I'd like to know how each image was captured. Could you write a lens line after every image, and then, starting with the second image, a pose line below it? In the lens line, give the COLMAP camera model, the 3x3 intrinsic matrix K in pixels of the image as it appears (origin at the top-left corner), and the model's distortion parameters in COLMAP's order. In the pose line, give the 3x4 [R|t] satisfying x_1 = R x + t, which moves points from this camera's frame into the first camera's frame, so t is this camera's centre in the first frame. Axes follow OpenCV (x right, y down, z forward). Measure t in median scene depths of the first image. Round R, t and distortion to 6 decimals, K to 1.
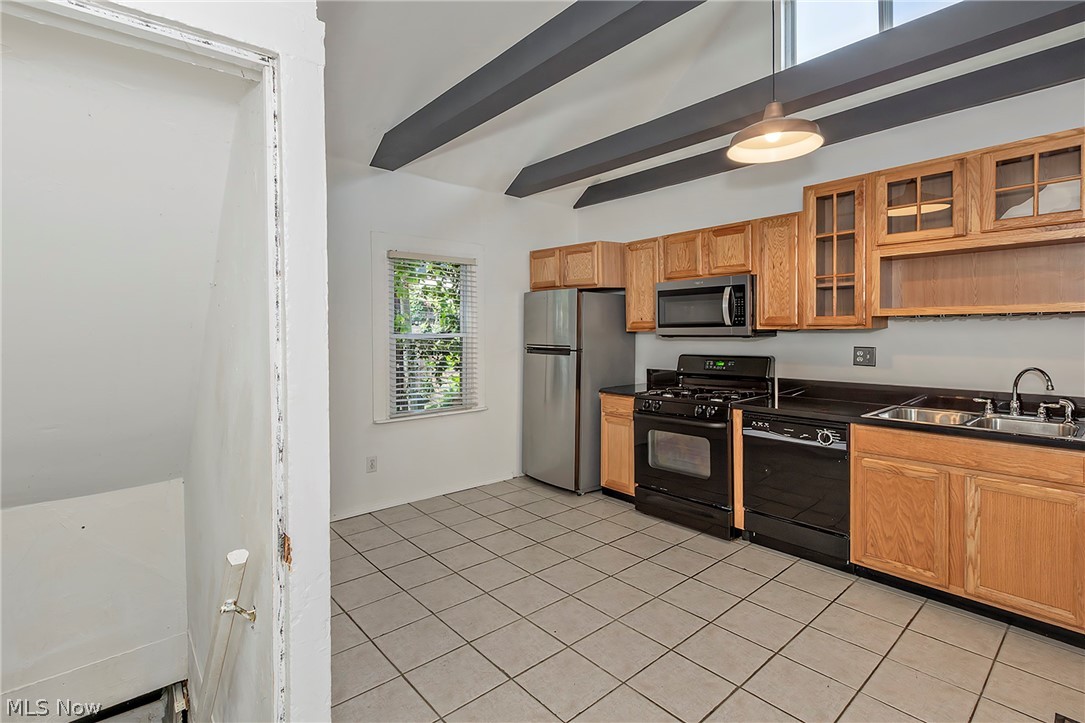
lens RADIAL K [[511.5, 0, 541.4], [0, 511.5, 335.2], [0, 0, 1]] dist [0.004701, 0.001159]
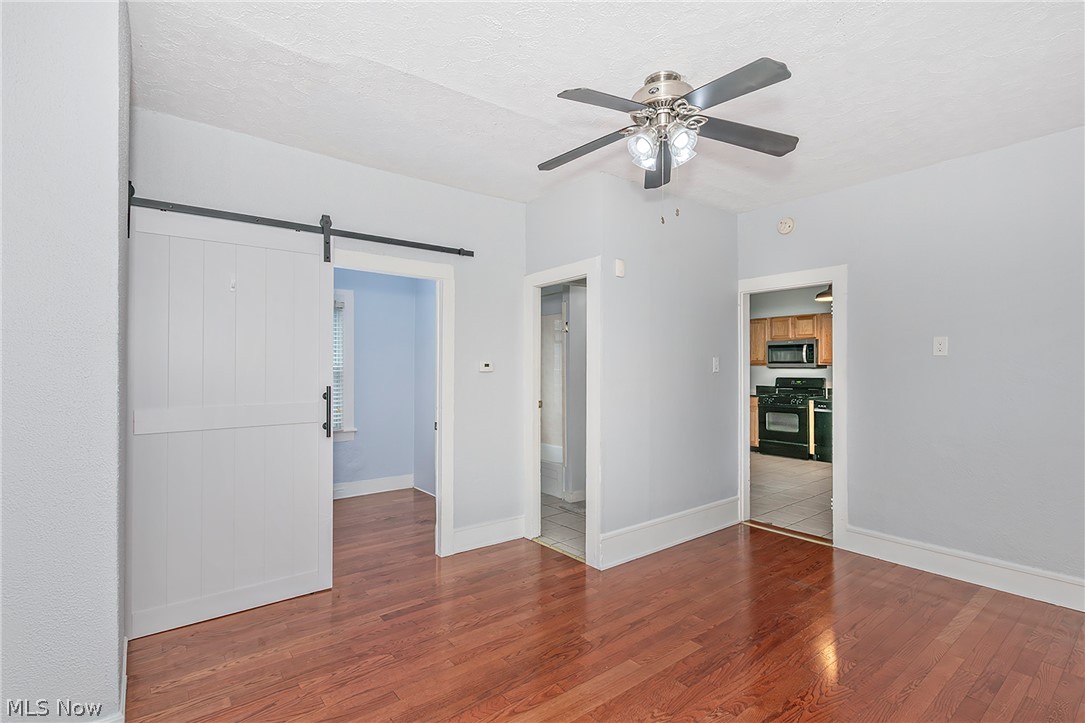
lens RADIAL K [[511.5, 0, 549.6], [0, 511.5, 357.6], [0, 0, 1]] dist [0.004701, 0.001159]
pose [[0.999071, 0.008264, -0.042286, -0.647747], [-0.009113, 0.999760, -0.019926, 0.012520], [0.042111, 0.020293, 0.998907, -1.253082]]
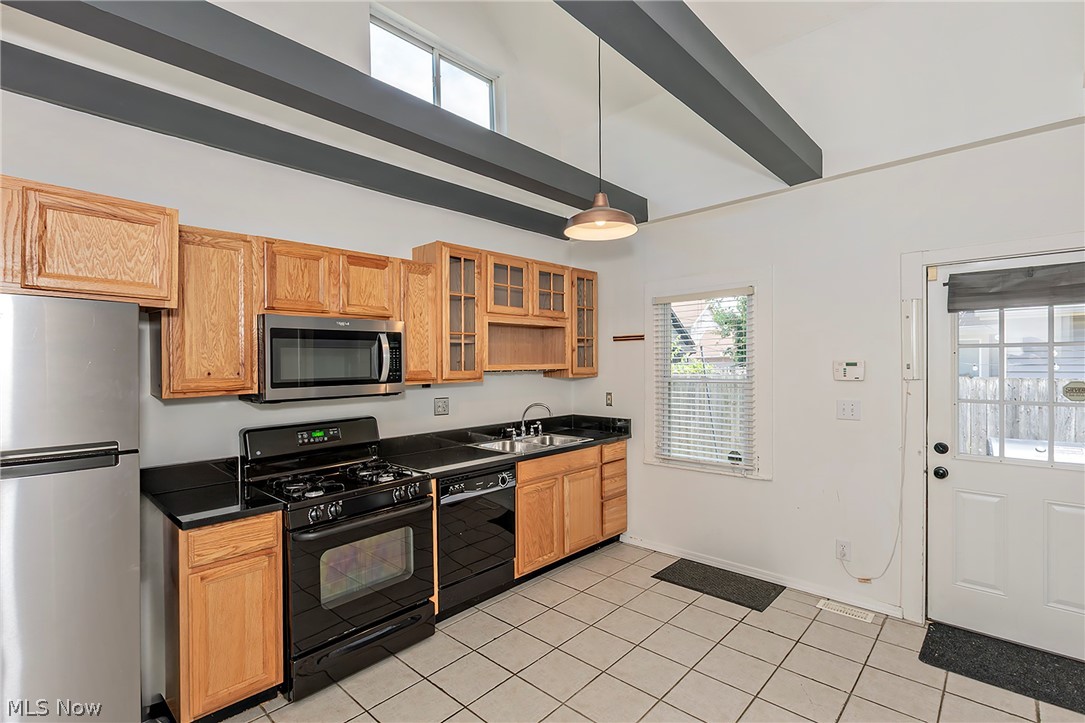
lens RADIAL K [[511.5, 0, 539.3], [0, 511.5, 370.9], [0, 0, 1]] dist [0.004701, 0.001159]
pose [[-0.107549, -0.013305, 0.994111, -0.483681], [0.015644, 0.999764, 0.015073, -0.046830], [-0.994077, 0.017173, -0.107316, 0.886031]]
